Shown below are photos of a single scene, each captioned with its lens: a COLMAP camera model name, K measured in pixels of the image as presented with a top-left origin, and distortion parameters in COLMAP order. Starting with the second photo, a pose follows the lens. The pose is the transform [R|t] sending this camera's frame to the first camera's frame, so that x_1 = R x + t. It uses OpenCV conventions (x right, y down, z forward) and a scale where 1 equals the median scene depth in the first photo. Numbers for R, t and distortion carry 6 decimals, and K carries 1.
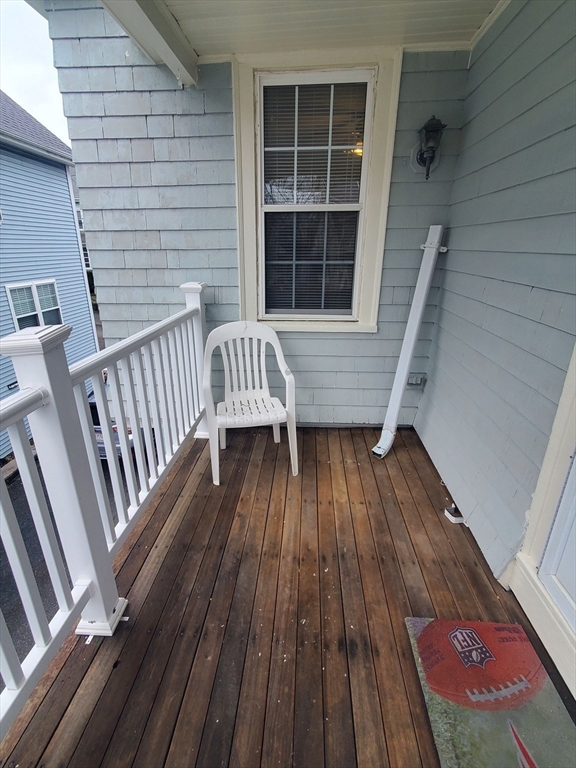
lens RADIAL K [[363.0, 0, 288.0], [0, 363.0, 384.0], [0, 0, 1]] dist [0.000313, 0.000067]
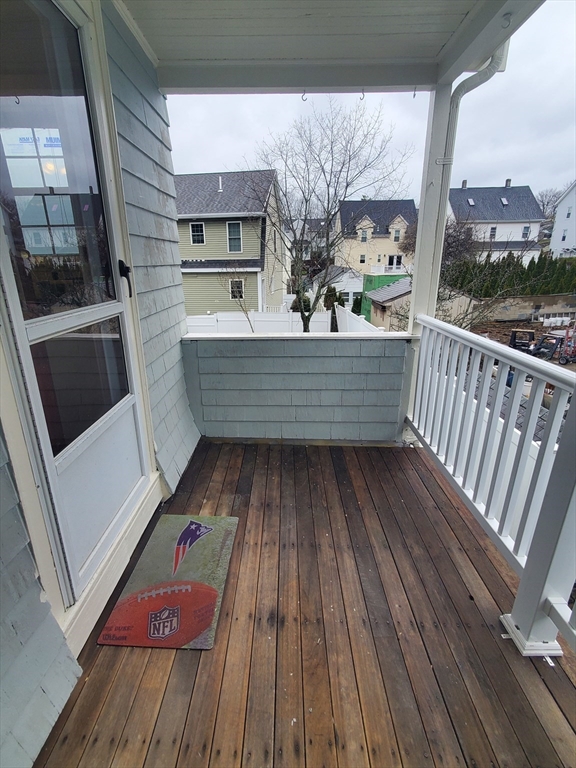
lens RADIAL K [[363.0, 0, 288.0], [0, 363.0, 384.0], [0, 0, 1]] dist [0.000313, 0.000067]
pose [[-0.997951, 0.038351, -0.051212, 0.158102], [-0.003172, 0.769790, 0.638289, -0.515002], [0.063901, 0.637144, -0.768091, 1.392667]]
